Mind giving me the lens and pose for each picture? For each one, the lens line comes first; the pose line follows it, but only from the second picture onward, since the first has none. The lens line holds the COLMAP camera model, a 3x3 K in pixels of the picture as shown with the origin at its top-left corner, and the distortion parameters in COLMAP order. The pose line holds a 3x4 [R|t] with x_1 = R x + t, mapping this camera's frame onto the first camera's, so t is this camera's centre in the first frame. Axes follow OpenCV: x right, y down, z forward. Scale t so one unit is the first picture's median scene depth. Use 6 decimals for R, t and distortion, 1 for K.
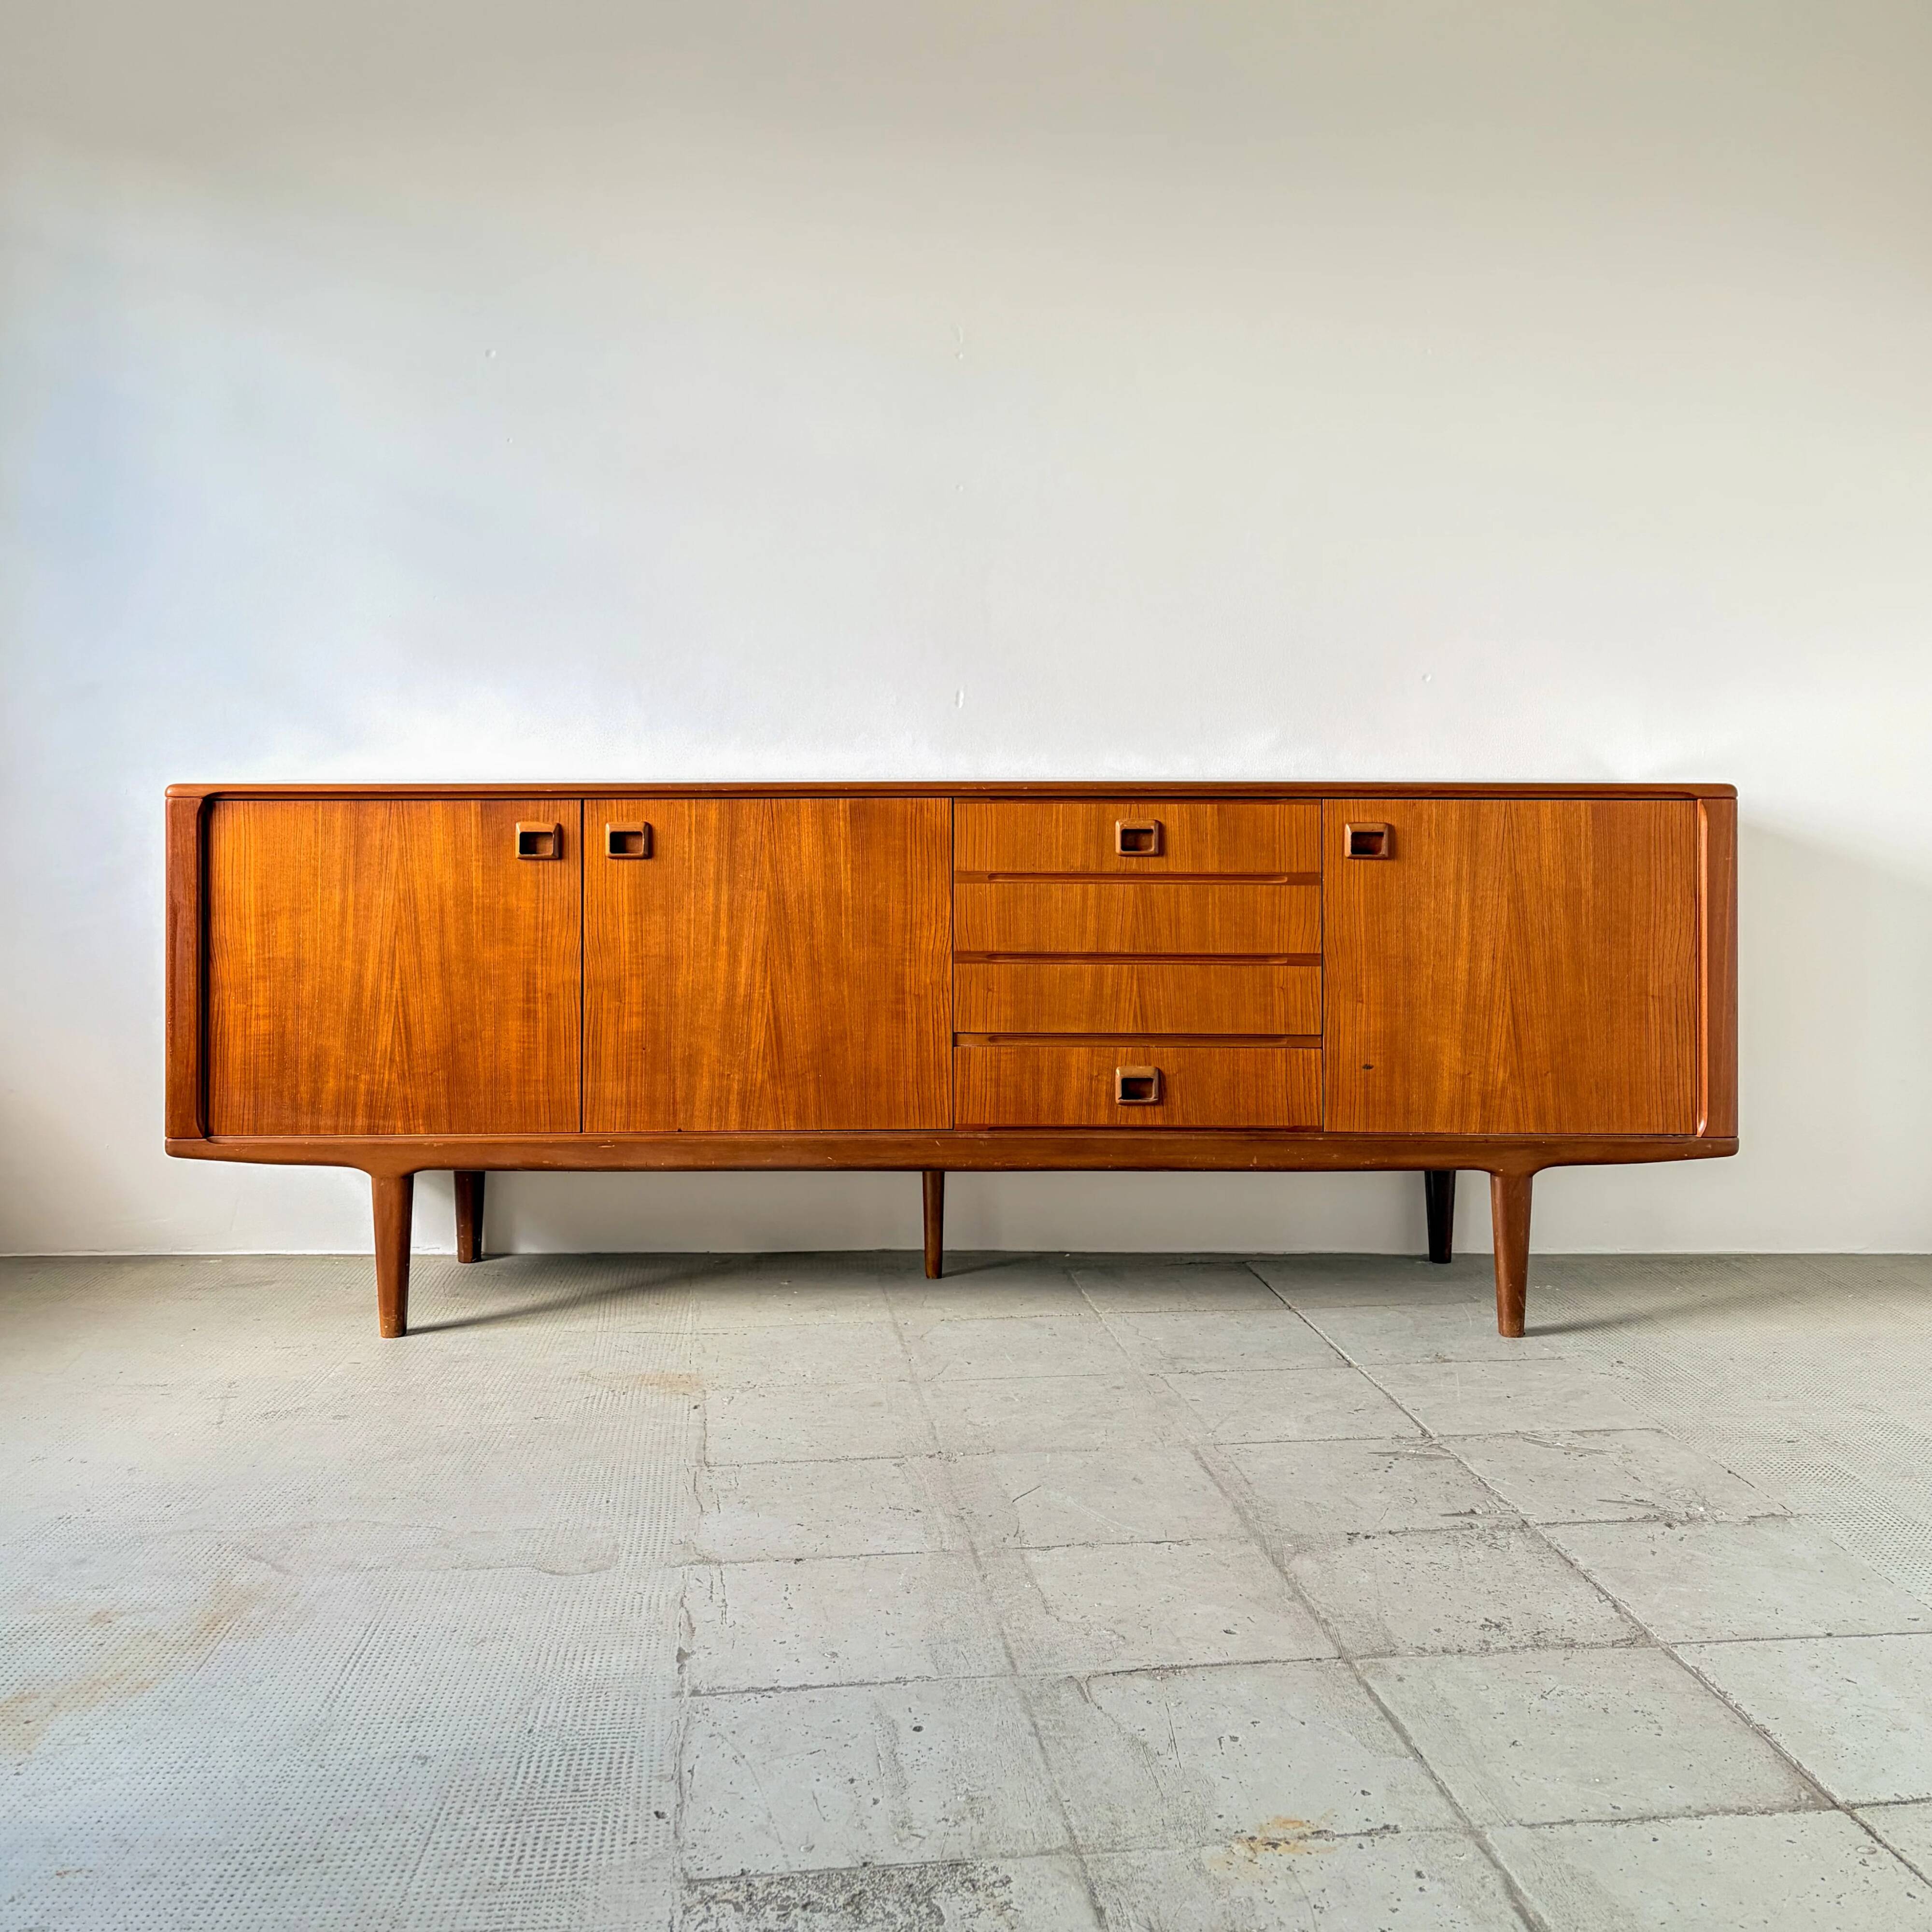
lens RADIAL K [[1885.4, 0, 1003.5], [0, 1885.4, 759.5], [0, 0, 1]] dist [0.120941, -0.376687]
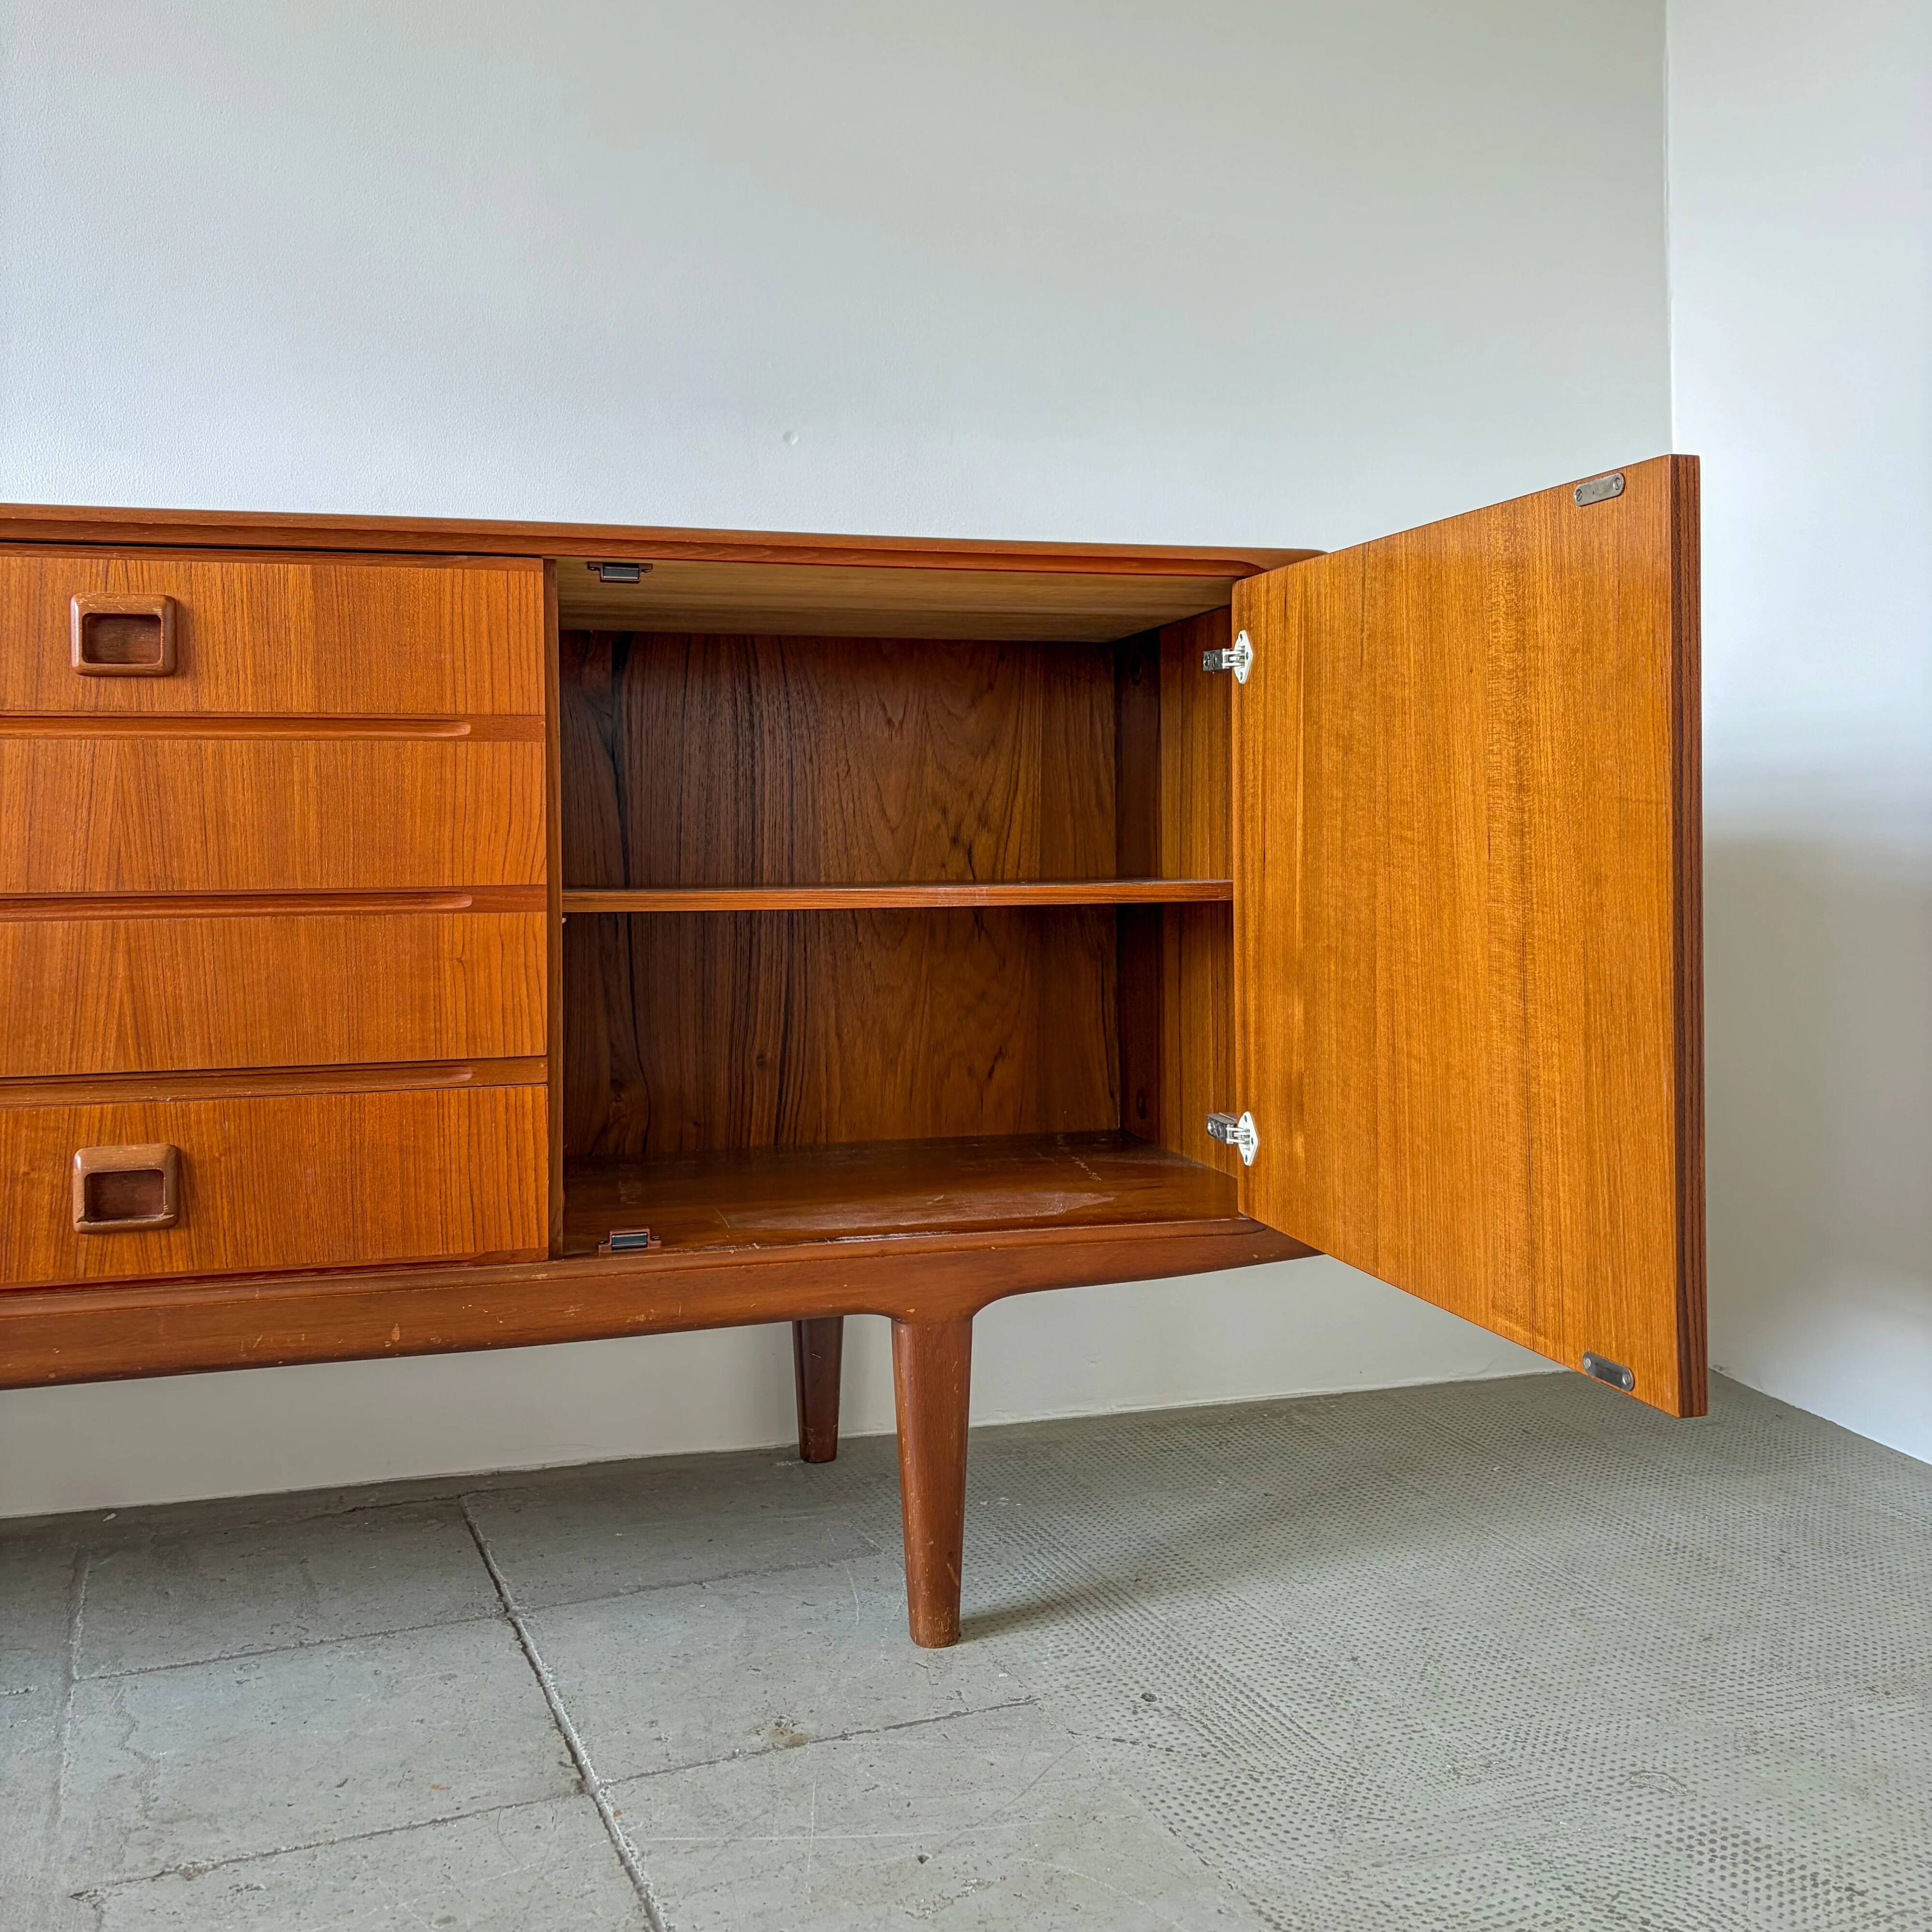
lens RADIAL K [[2016.9, 0, 971.8], [0, 2016.9, 797.7], [0, 0, 1]] dist [0.025080, -0.023447]
pose [[0.963534, -0.007528, 0.267479, 0.136182], [0.008511, 0.999961, -0.002518, 0.083060], [-0.267449, 0.004702, 0.963560, 0.485878]]
